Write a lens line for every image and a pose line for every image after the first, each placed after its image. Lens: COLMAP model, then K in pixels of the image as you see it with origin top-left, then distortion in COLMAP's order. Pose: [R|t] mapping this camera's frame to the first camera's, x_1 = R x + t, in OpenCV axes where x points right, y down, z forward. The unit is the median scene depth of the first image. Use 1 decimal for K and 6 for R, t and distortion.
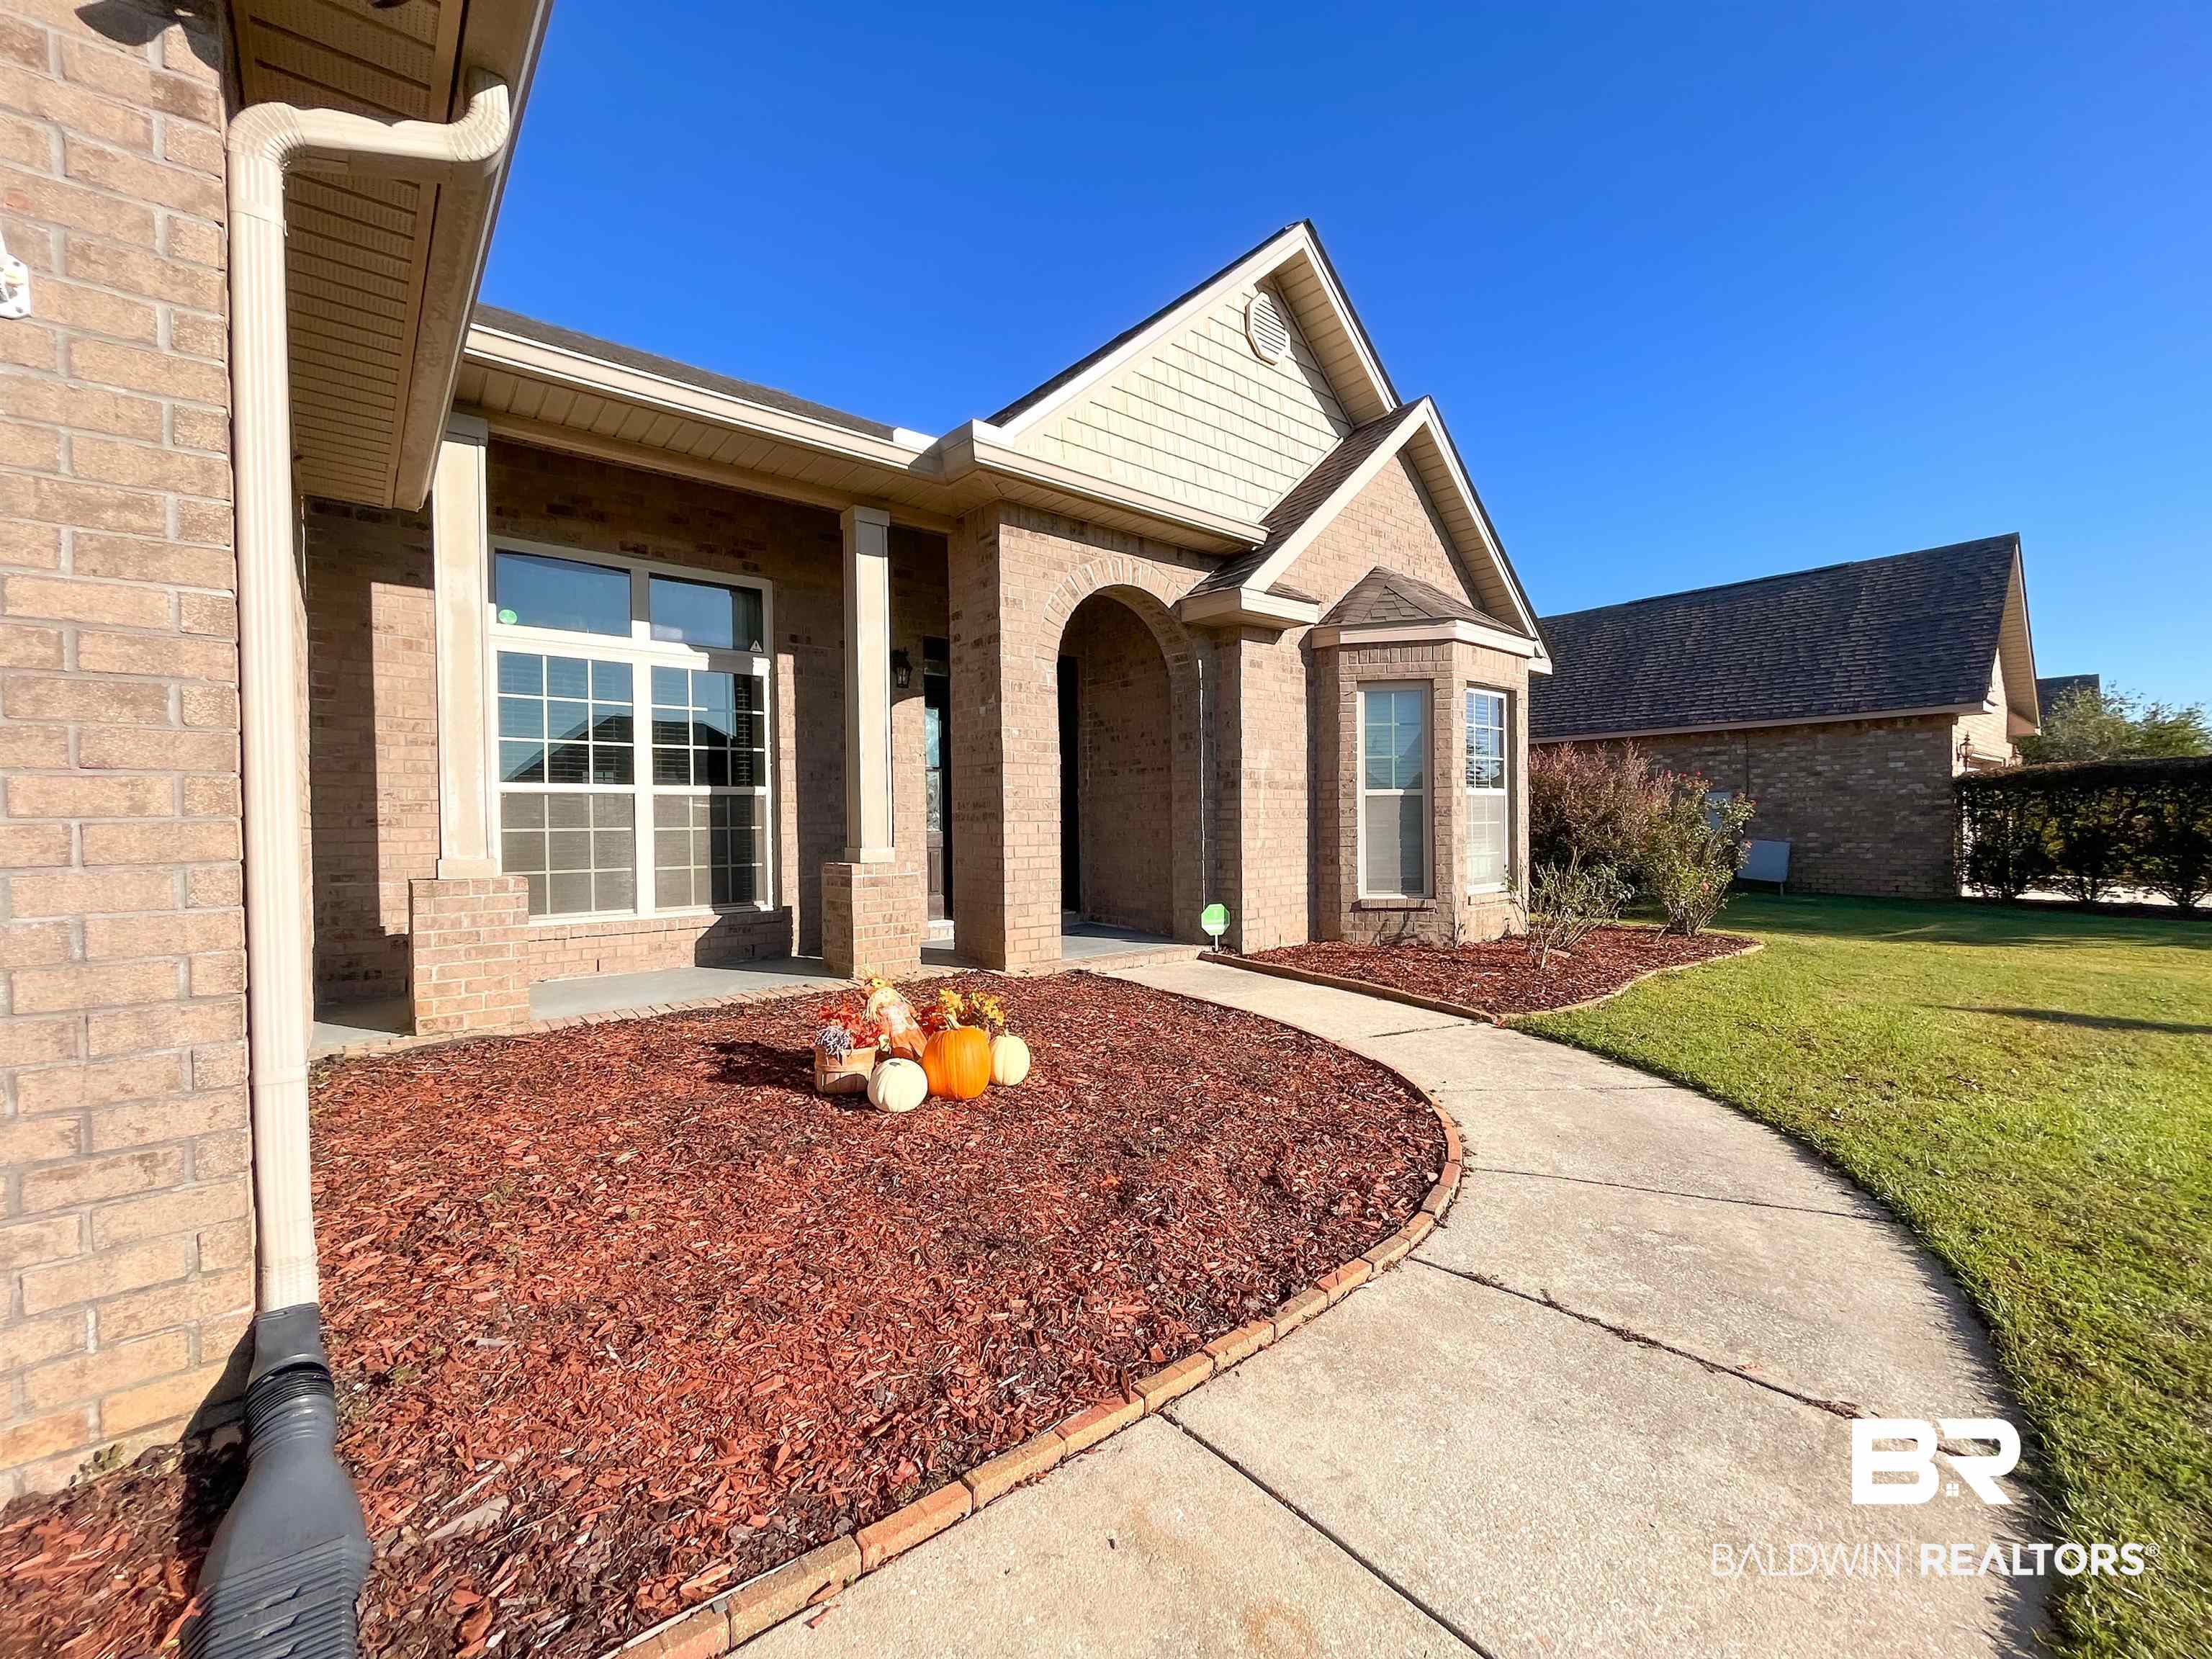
lens RADIAL K [[900.0, 0, 1097.0], [0, 900.0, 827.0], [0, 0, 1]] dist [-0.002842, -0.000292]
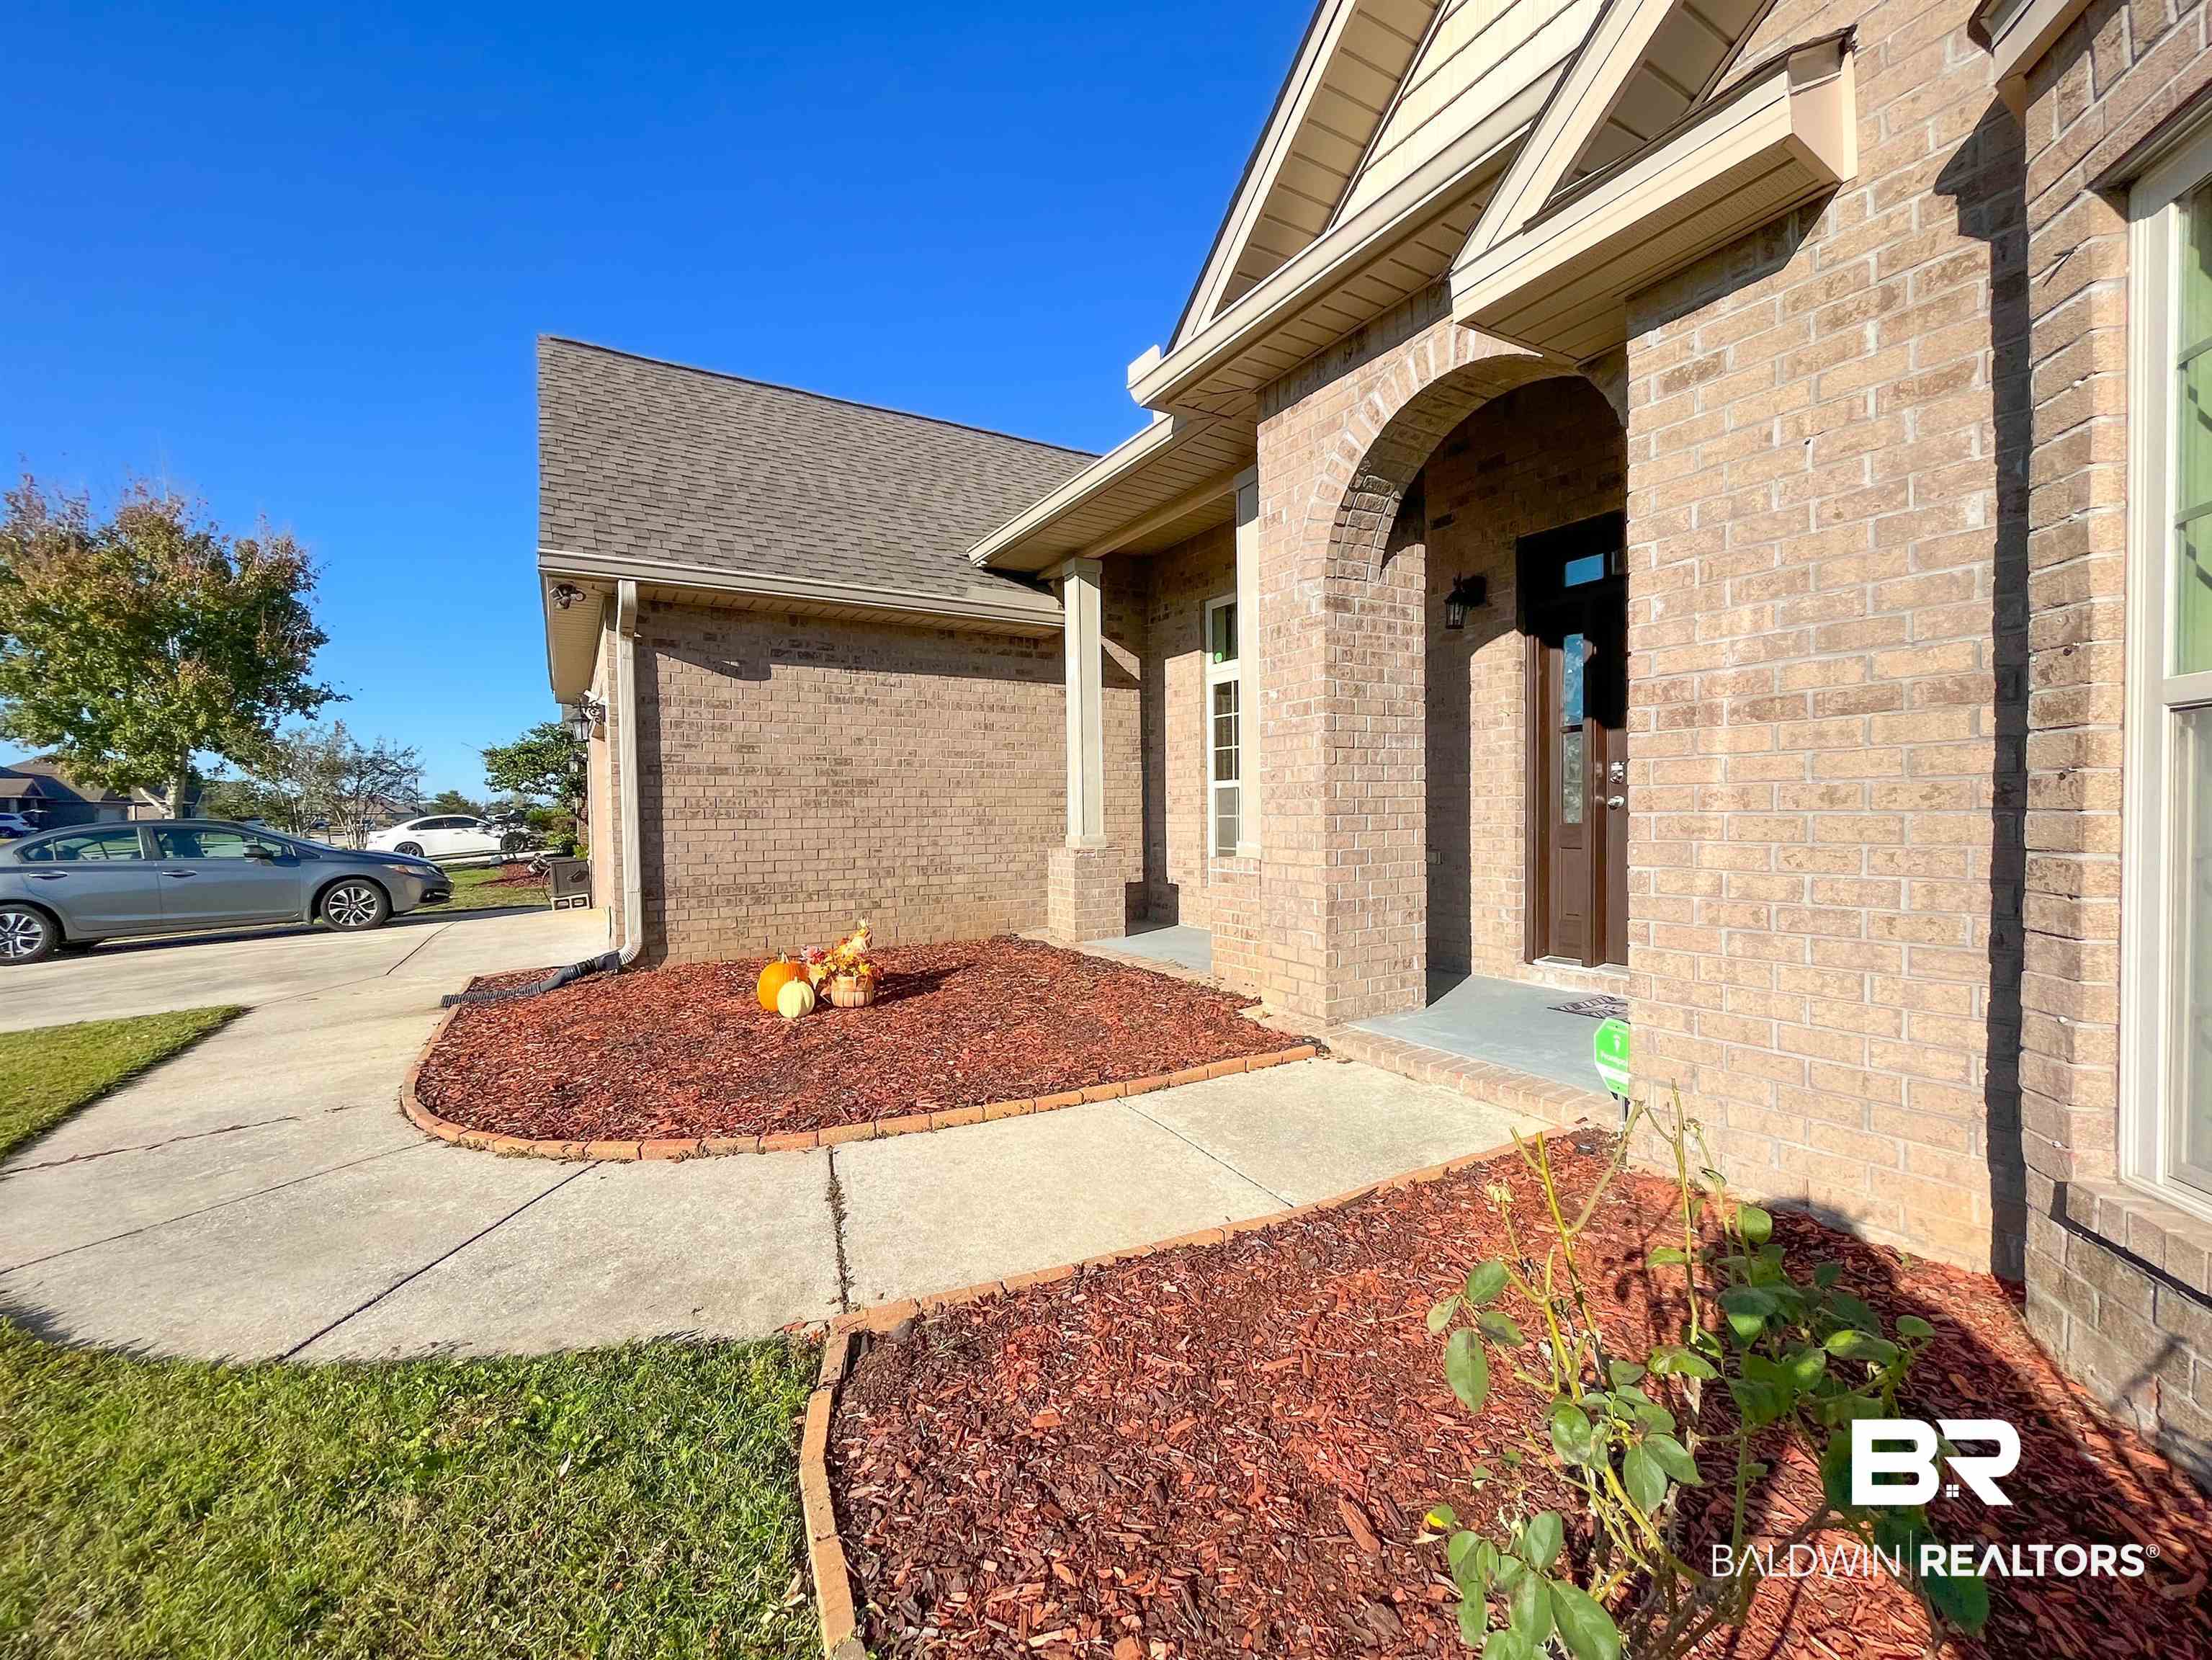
lens RADIAL K [[900.1, 0, 1098.6], [0, 900.1, 831.5], [0, 0, 1]] dist [-0.002842, -0.000292]
pose [[-0.159117, 0.033217, -0.986701, 1.155092], [0.010058, 0.999436, 0.032024, -0.031003], [0.987208, -0.004829, -0.159361, 1.676275]]
